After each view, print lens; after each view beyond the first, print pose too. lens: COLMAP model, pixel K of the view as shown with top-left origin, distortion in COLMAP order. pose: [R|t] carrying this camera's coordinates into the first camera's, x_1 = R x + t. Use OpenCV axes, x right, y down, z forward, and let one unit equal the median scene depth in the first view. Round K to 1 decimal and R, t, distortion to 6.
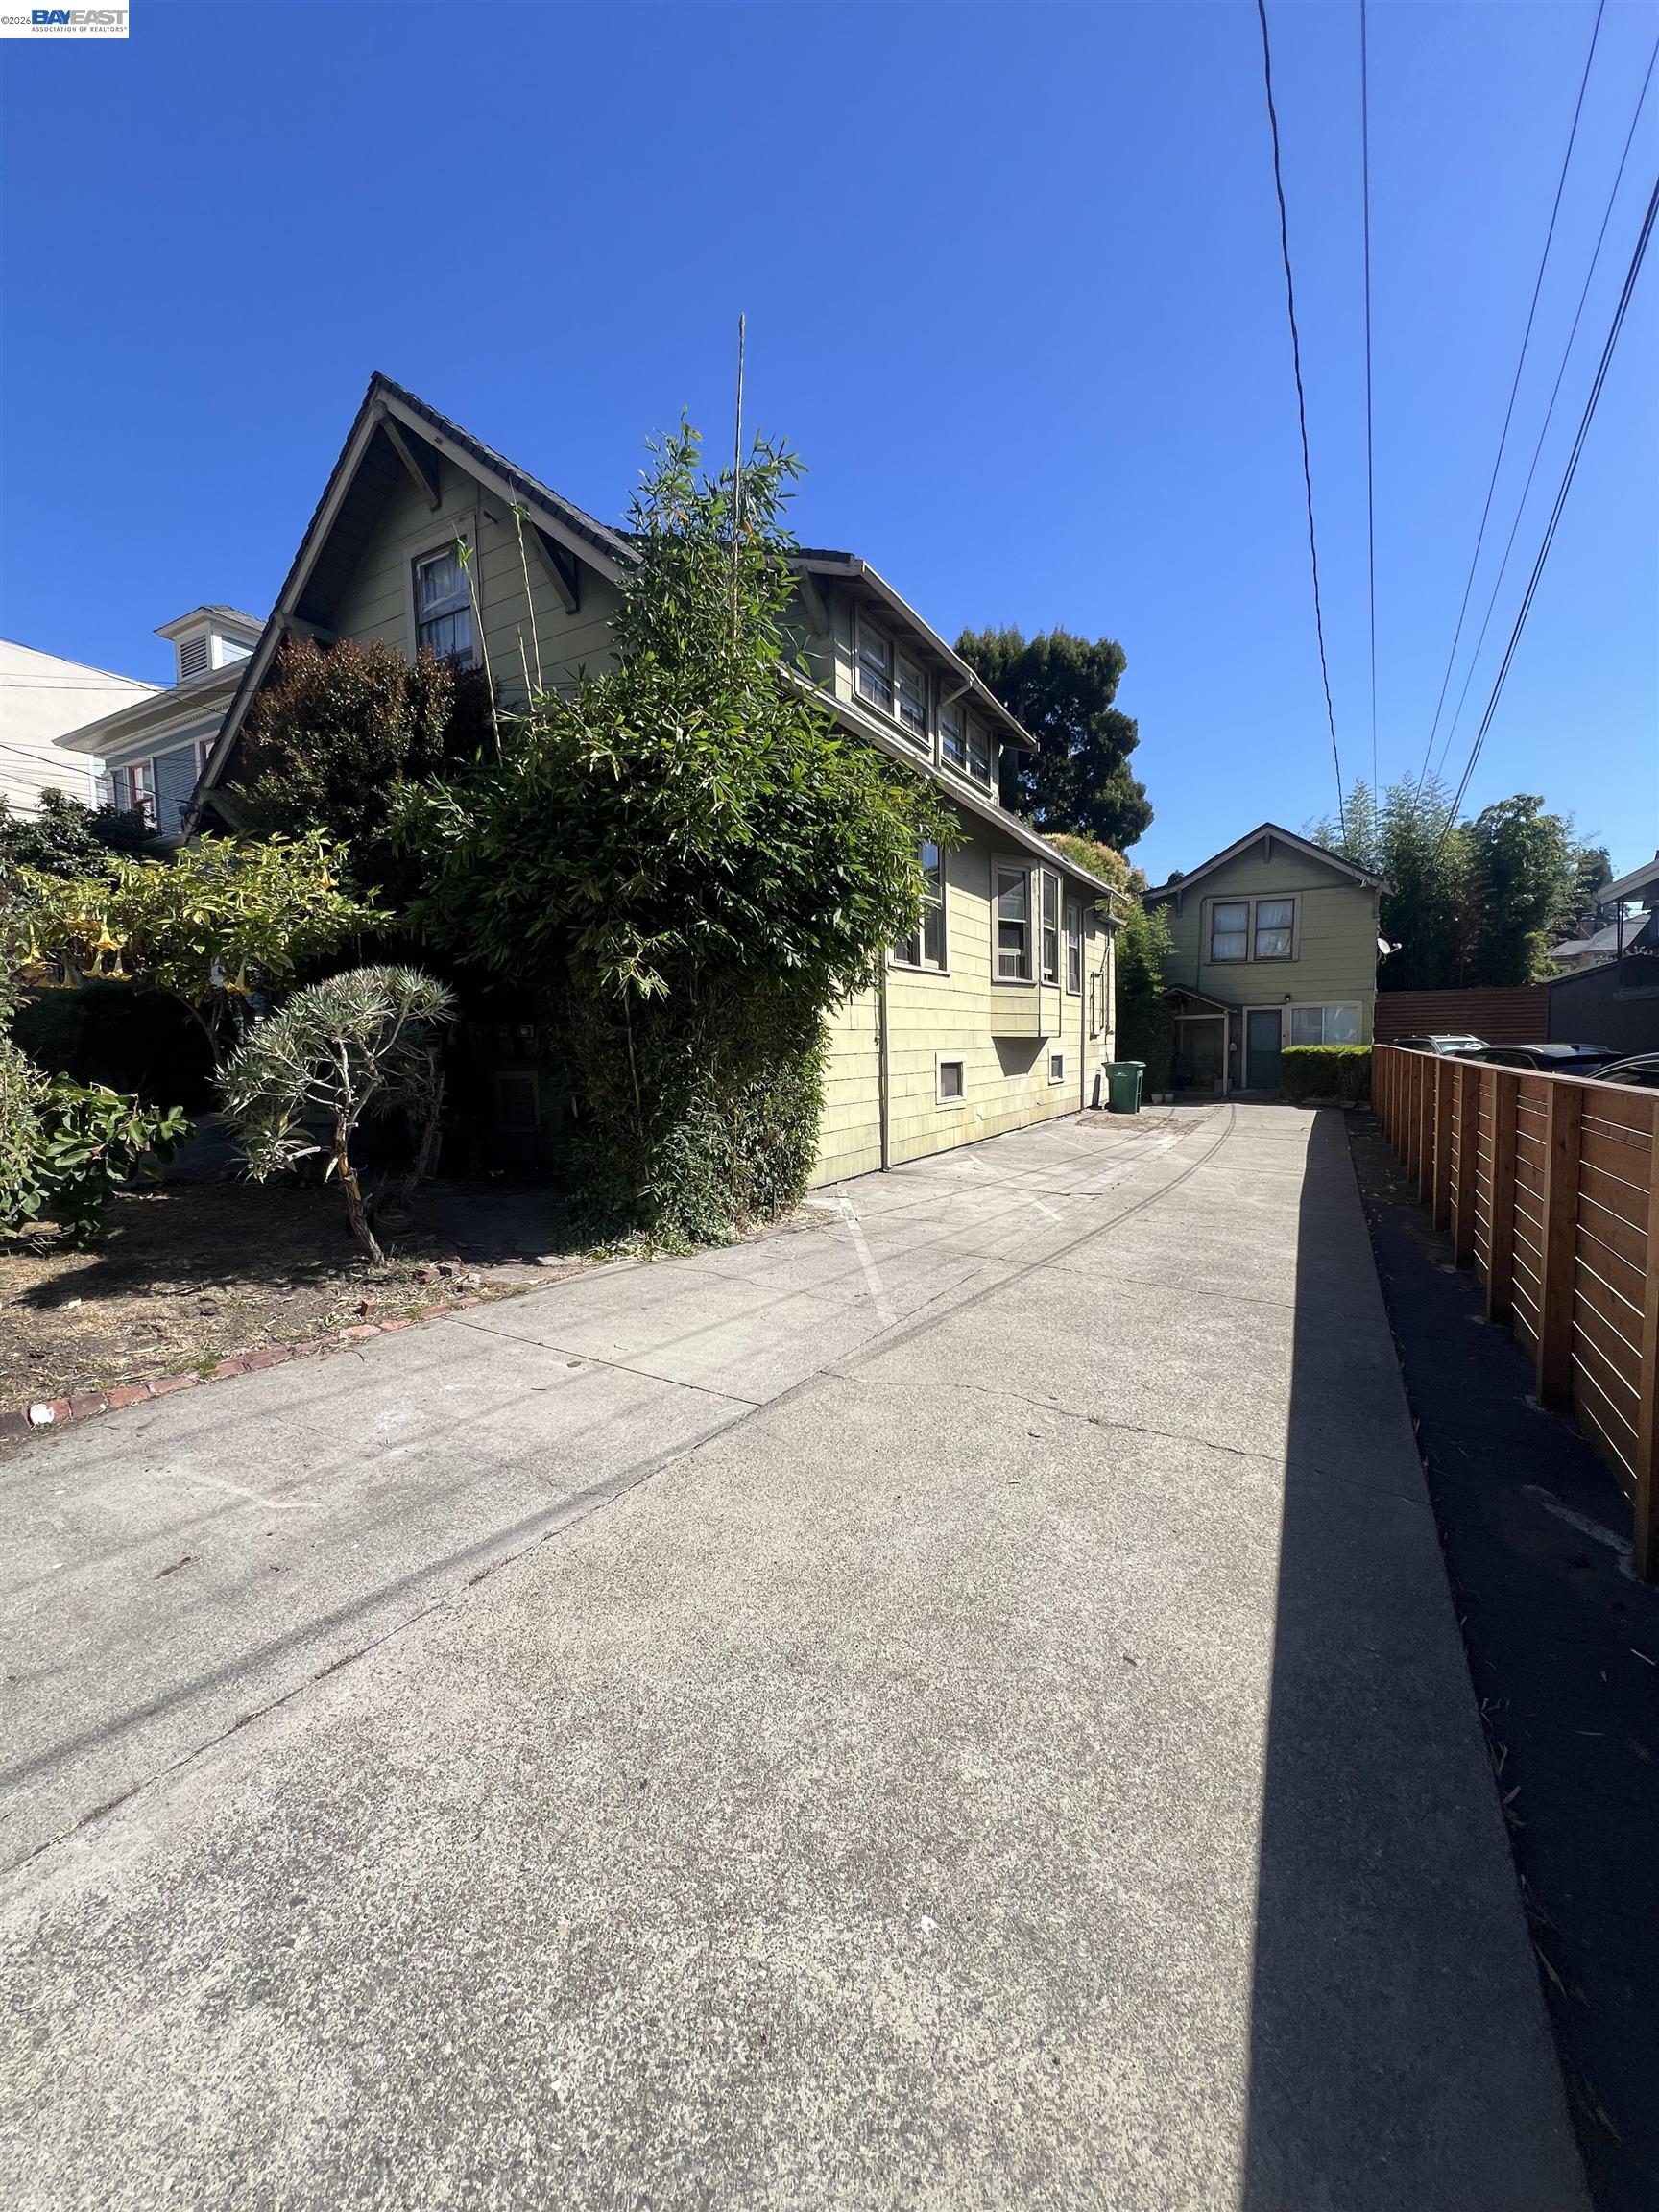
lens RADIAL K [[885.0, 0, 837.4], [0, 885.0, 1121.8], [0, 0, 1]] dist [-0.003619, 0.001036]
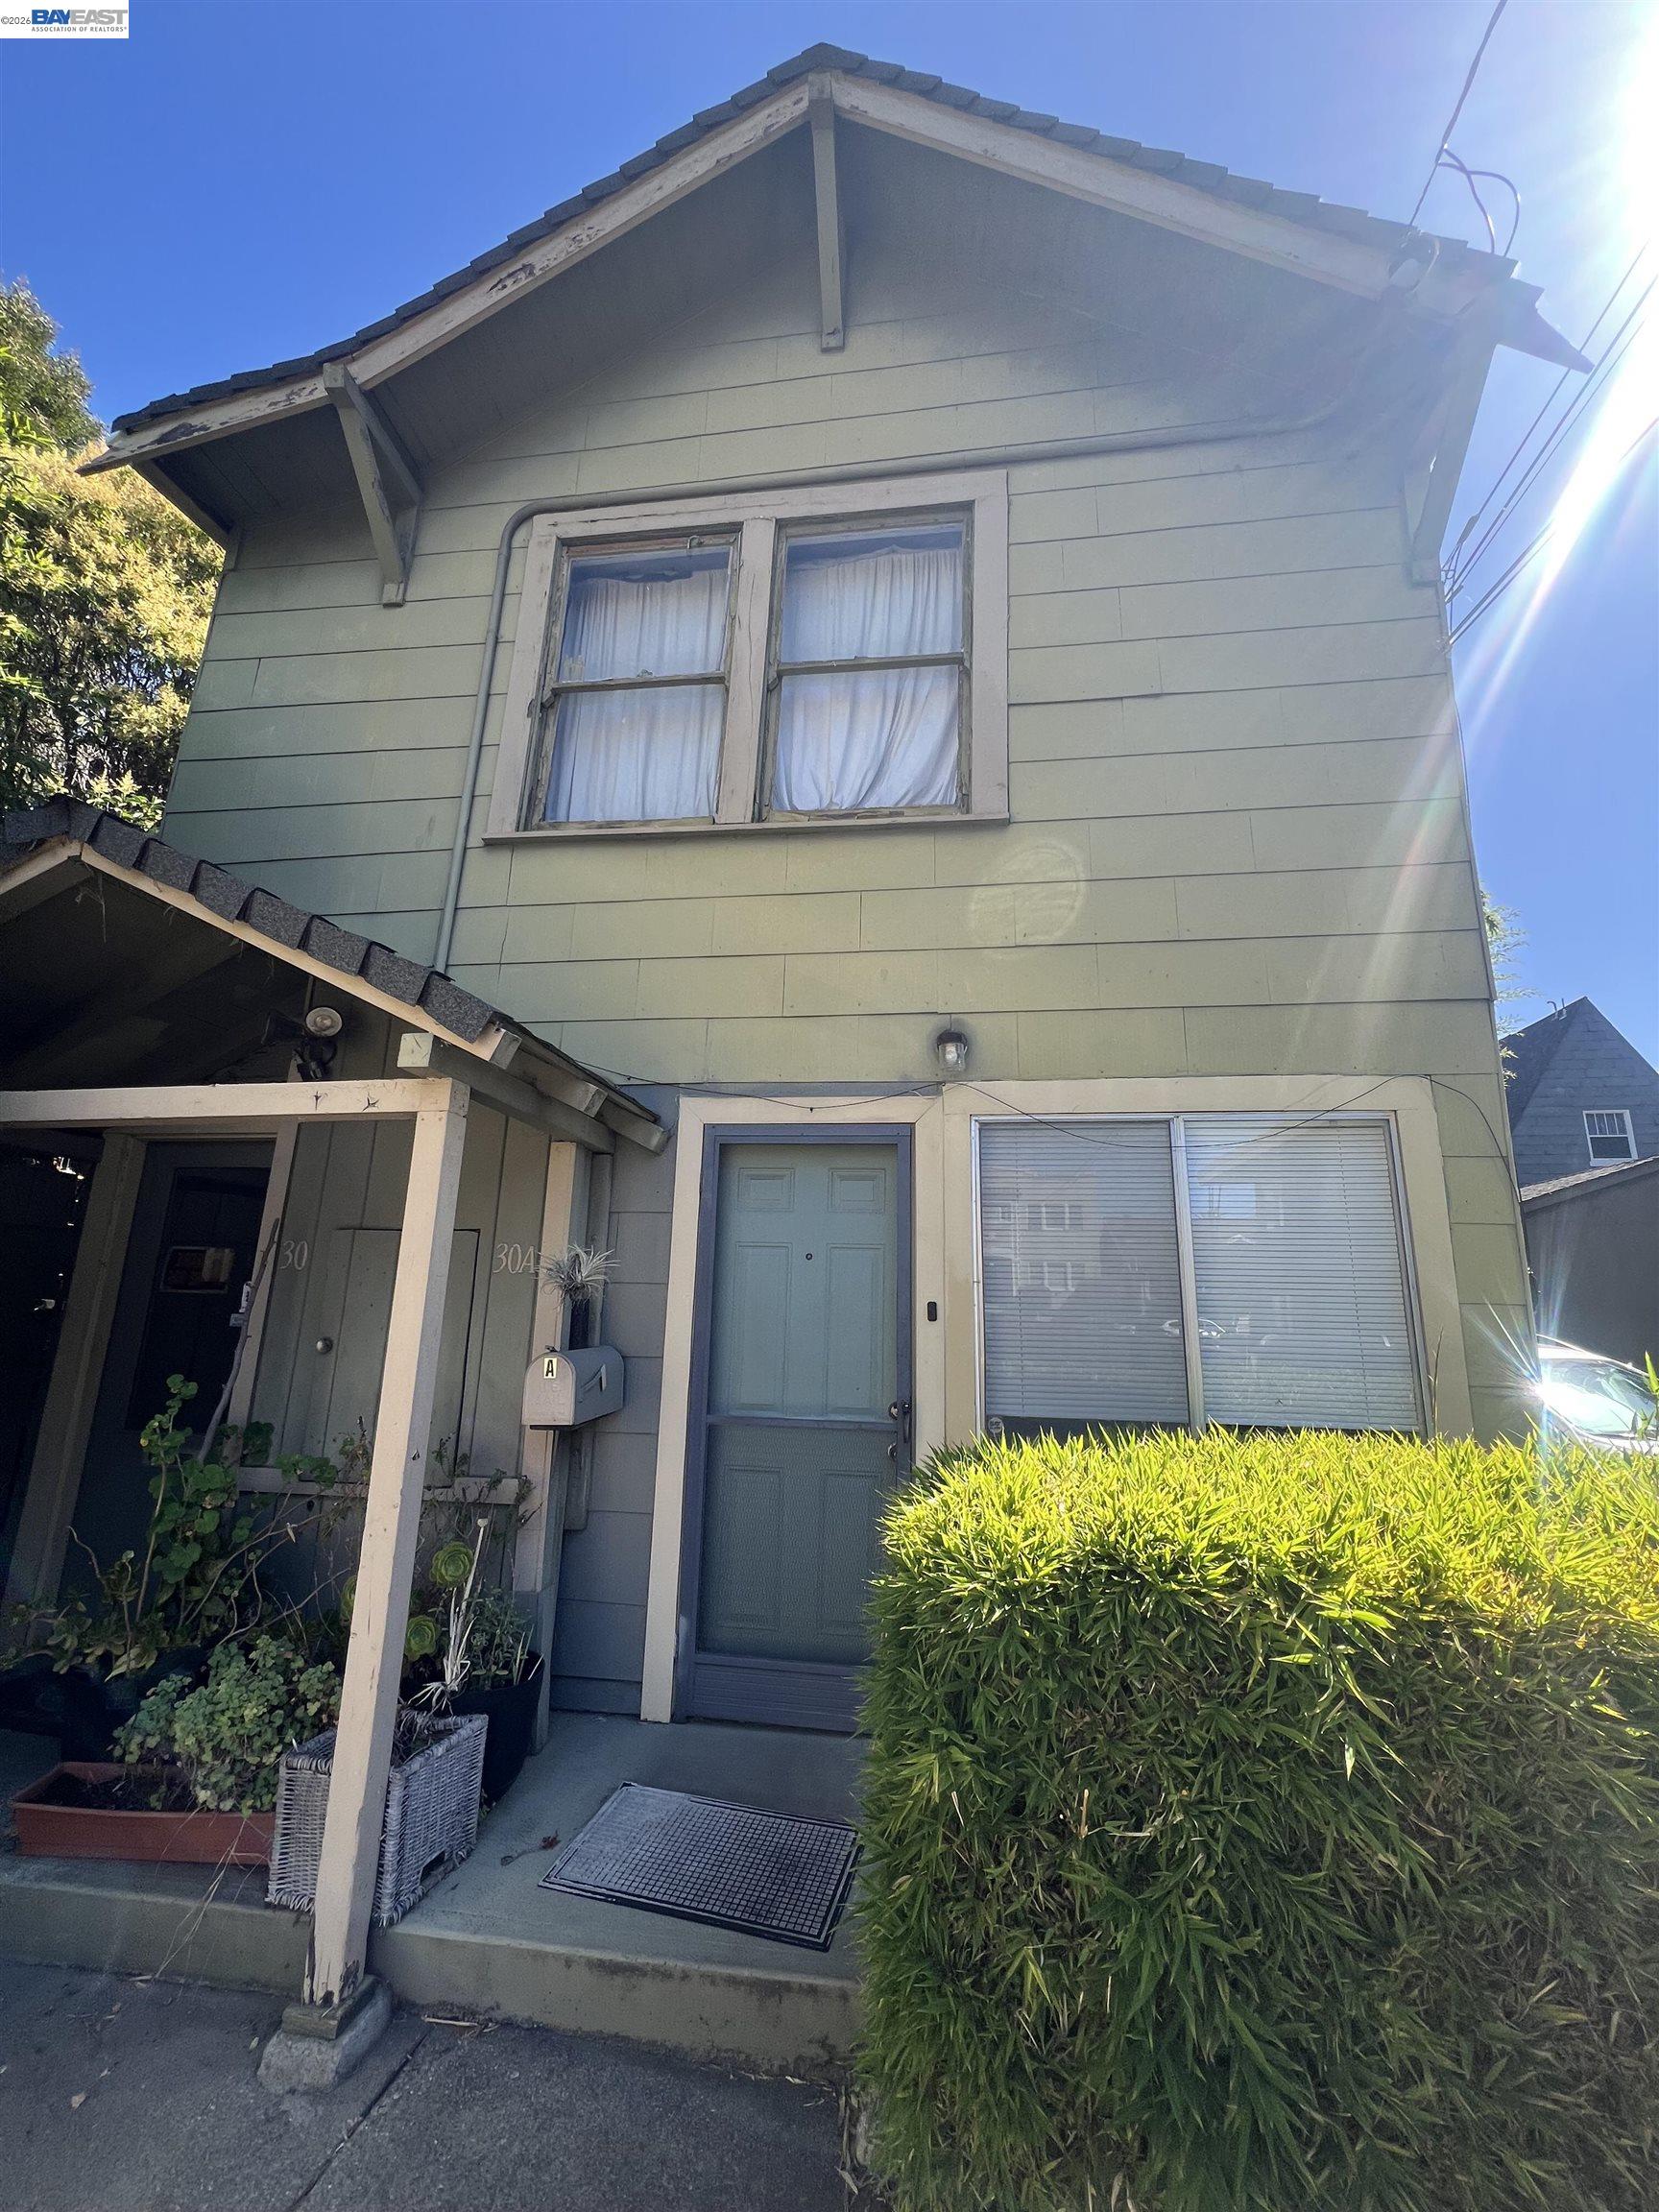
lens RADIAL K [[885.0, 0, 835.7], [0, 885.0, 1109.5], [0, 0, 1]] dist [-0.003619, 0.001036]
pose [[0.935179, 0.122728, 0.332233, 1.033037], [-0.017215, 0.952686, -0.303468, -0.200458], [-0.353757, 0.278077, 0.893045, 2.041808]]
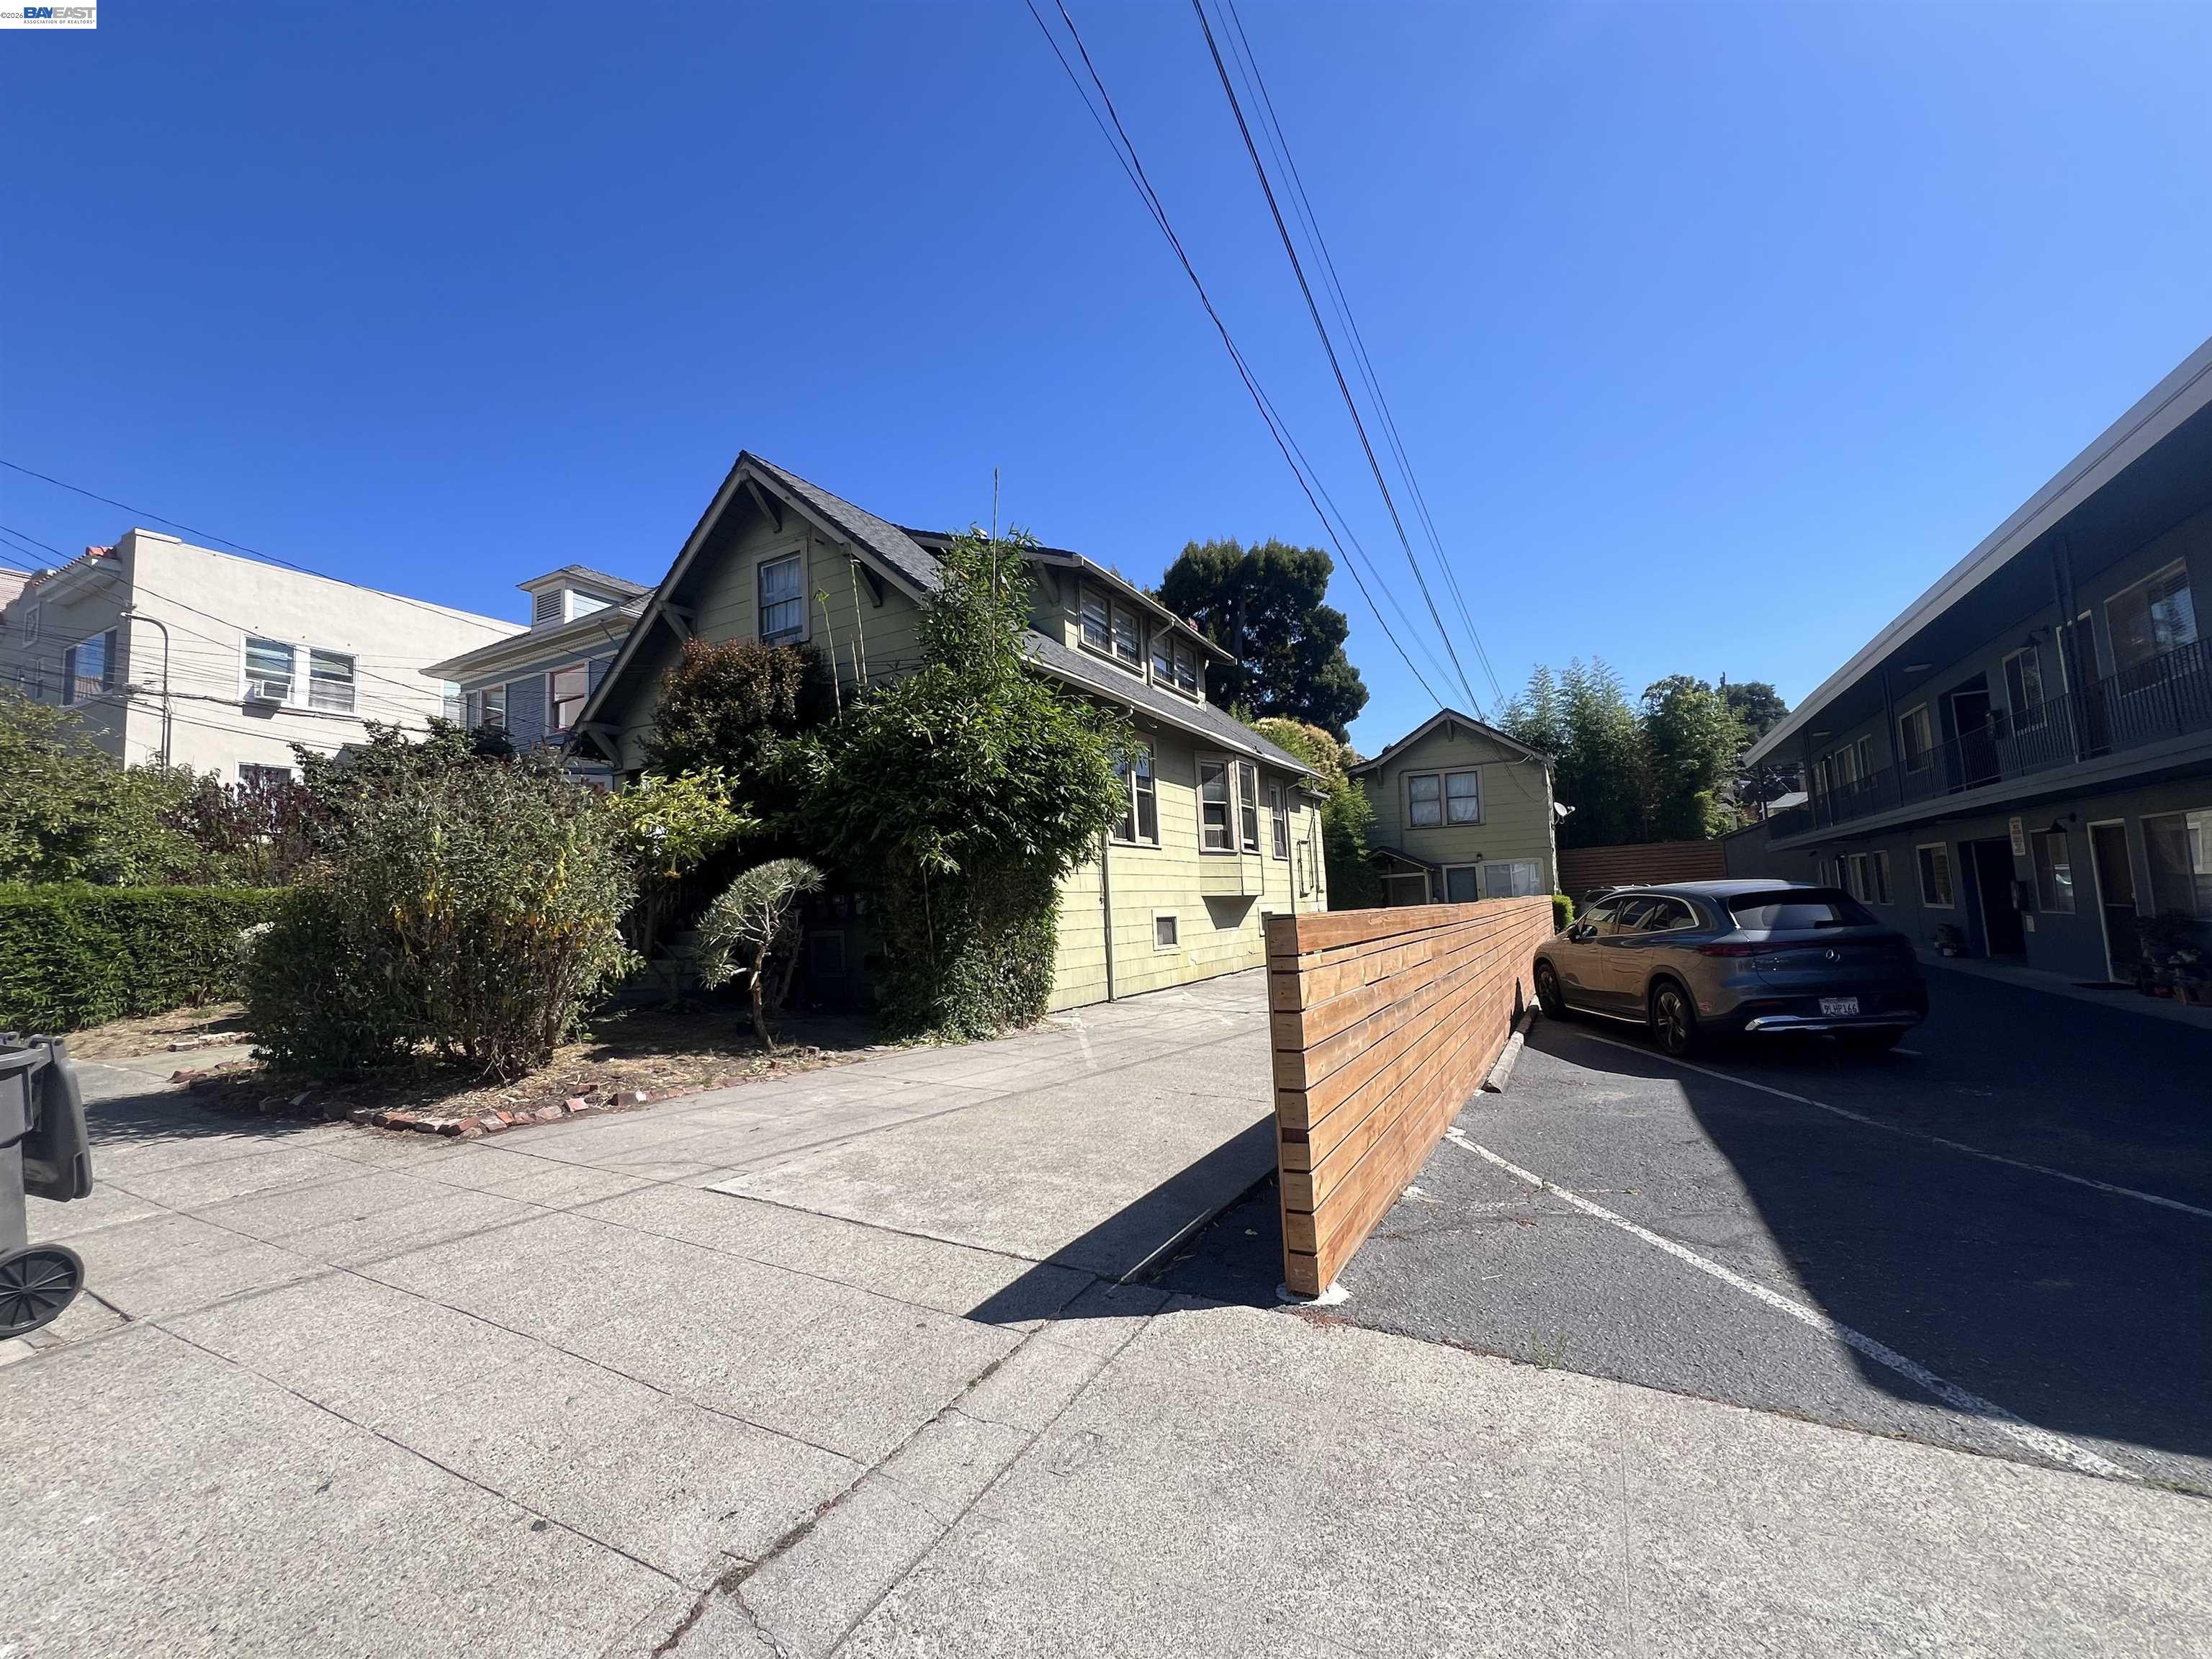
lens RADIAL K [[897.8, 0, 1090.8], [0, 897.8, 845.3], [0, 0, 1]] dist [-0.003900, -0.000399]
pose [[0.999657, -0.026201, 0.000214, 0.029864], [0.025893, 0.986585, -0.161179, 0.040949], [0.004012, 0.161129, 0.986925, -0.317868]]
